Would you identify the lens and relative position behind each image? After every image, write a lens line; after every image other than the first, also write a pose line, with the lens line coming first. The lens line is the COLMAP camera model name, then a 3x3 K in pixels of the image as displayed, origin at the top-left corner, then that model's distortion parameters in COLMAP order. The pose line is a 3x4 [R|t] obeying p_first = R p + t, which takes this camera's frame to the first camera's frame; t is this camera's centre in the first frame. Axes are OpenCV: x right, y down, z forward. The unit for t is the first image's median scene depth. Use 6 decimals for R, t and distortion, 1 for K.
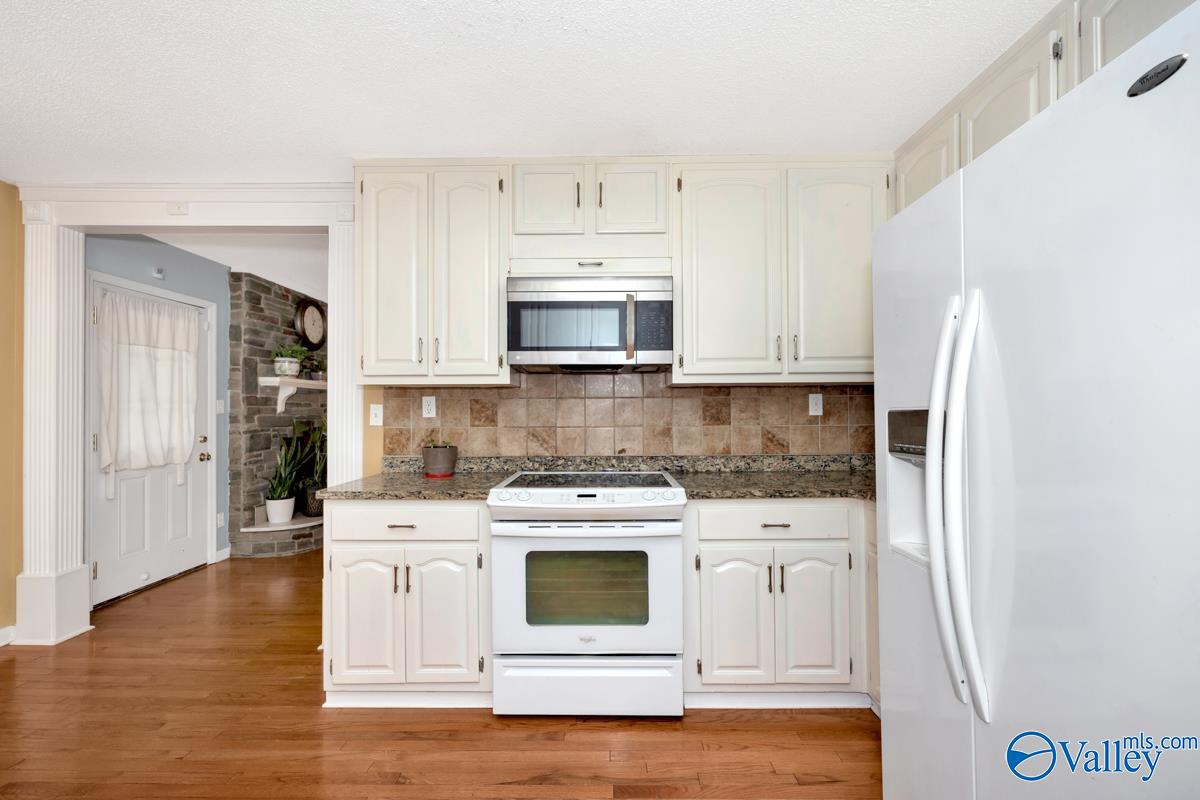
lens RADIAL K [[514.5, 0, 601.6], [0, 514.5, 408.6], [0, 0, 1]] dist [-0.000456, -0.000144]
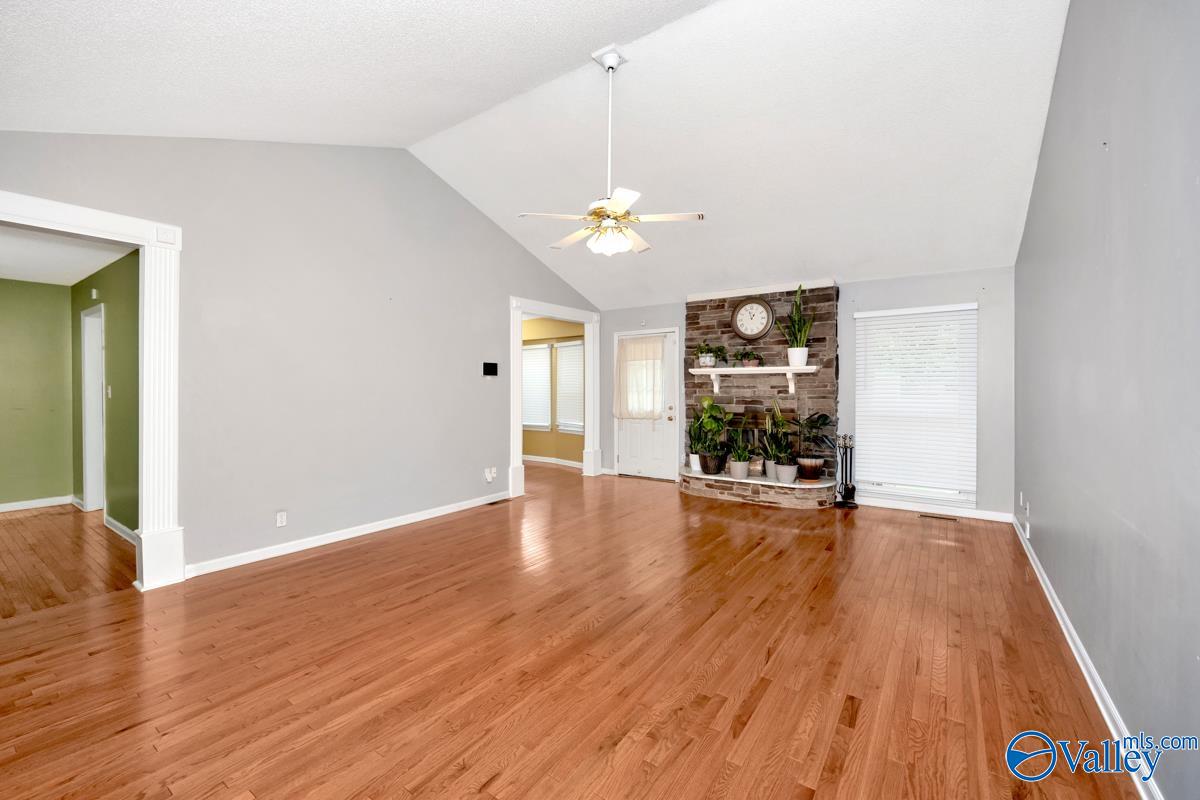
lens RADIAL K [[495.0, 0, 613.4], [0, 495.0, 397.4], [0, 0, 1]] dist [-0.000607, -0.000111]
pose [[-0.546770, 0.020017, -0.837044, 0.826085], [0.006642, 0.999786, 0.019570, -0.011165], [0.837257, 0.005141, -0.546786, 1.973560]]
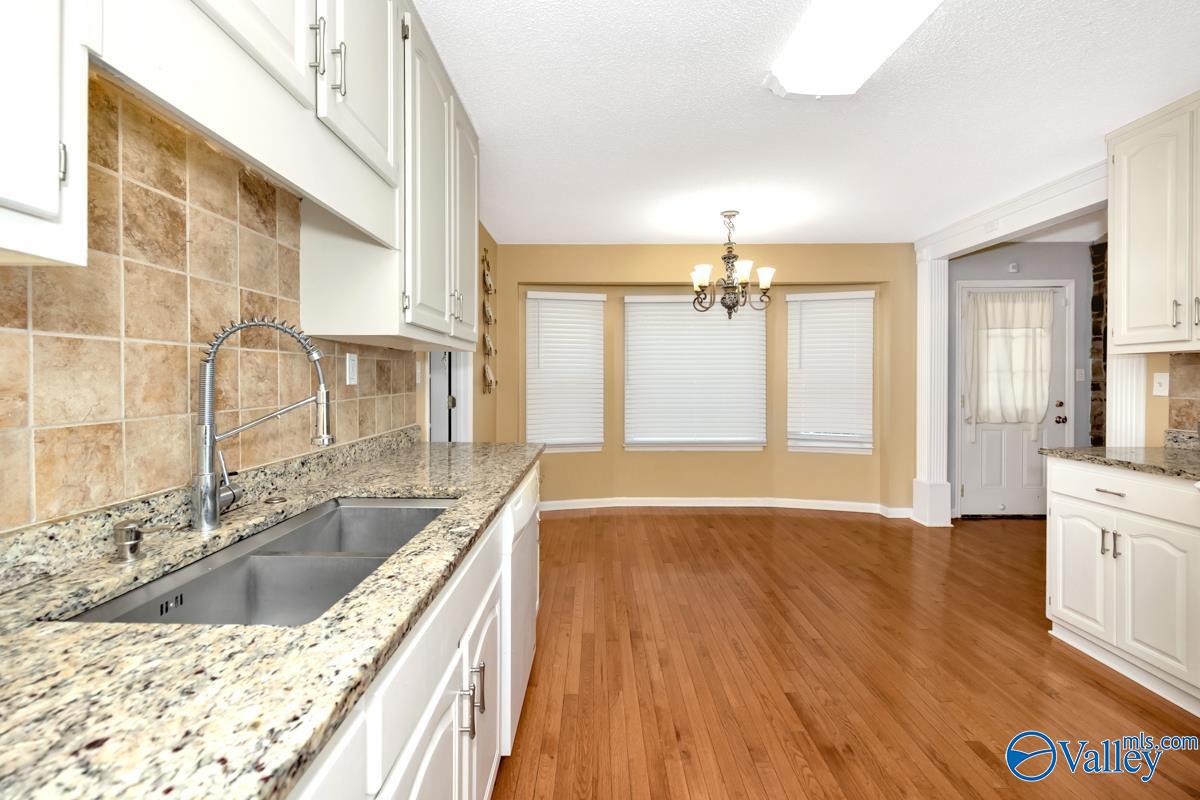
lens RADIAL K [[499.7, 0, 599.5], [0, 499.7, 384.1], [0, 0, 1]] dist [0.000269, 0.000082]
pose [[0.008787, 0.012026, -0.999889, 0.348638], [0.007063, 0.999902, 0.012089, -0.004637], [0.999936, -0.007168, 0.008701, -0.018147]]
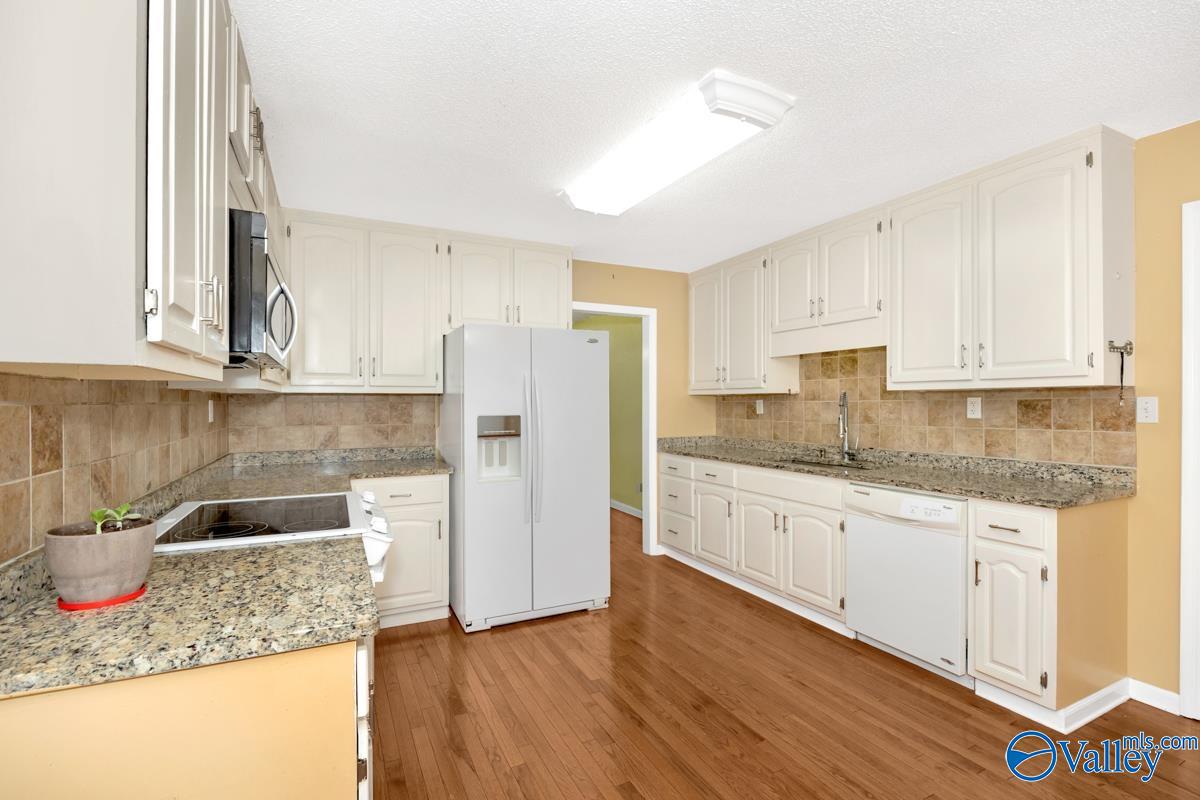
lens RADIAL K [[540.5, 0, 596.6], [0, 540.5, 405.9], [0, 0, 1]] dist [-0.010850, 0.000243]
pose [[-0.453677, -0.001139, 0.891165, -0.619692], [-0.004181, 0.999991, -0.000850, -0.015075], [-0.891156, -0.004111, -0.453678, 0.608149]]
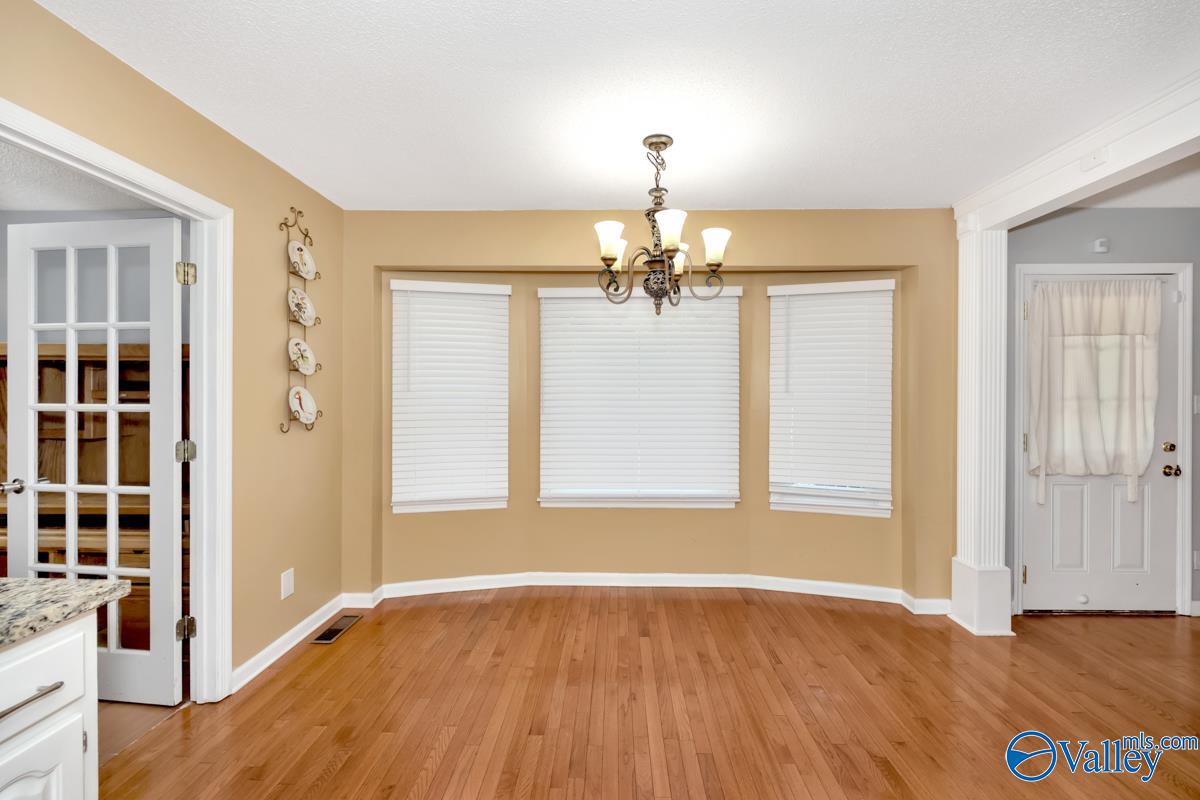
lens RADIAL K [[495.0, 0, 613.4], [0, 495.0, 397.4], [0, 0, 1]] dist [-0.000607, -0.000111]
pose [[-0.000617, 0.006239, -0.999980, -0.048422], [0.002986, 0.999976, 0.006237, -0.023495], [0.999995, -0.002982, -0.000636, 0.200141]]
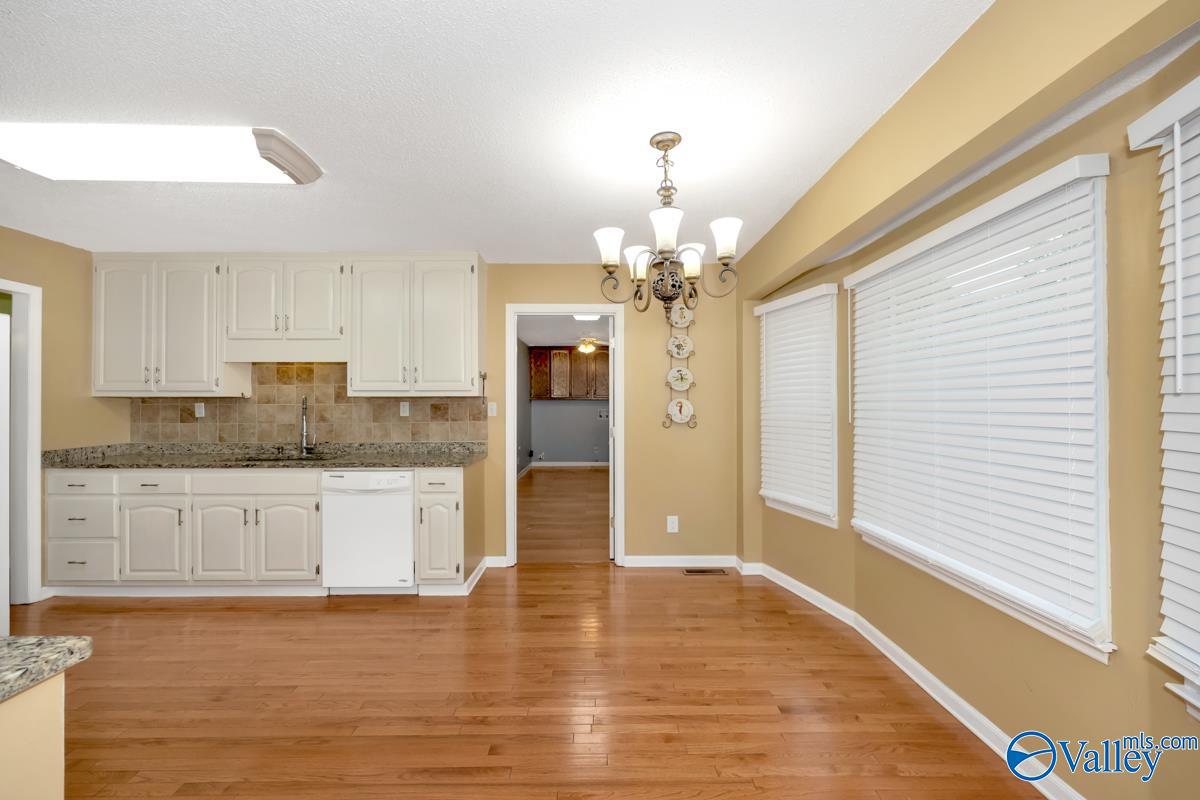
lens RADIAL K [[490.7, 0, 599.7], [0, 490.7, 399.4], [0, 0, 1]] dist [-0.000011, -0.000053]
pose [[-0.999841, 0.004404, -0.017297, -0.570998], [0.004647, 0.999891, -0.014018, -0.019358], [0.017233, -0.014096, -0.999752, 0.831305]]
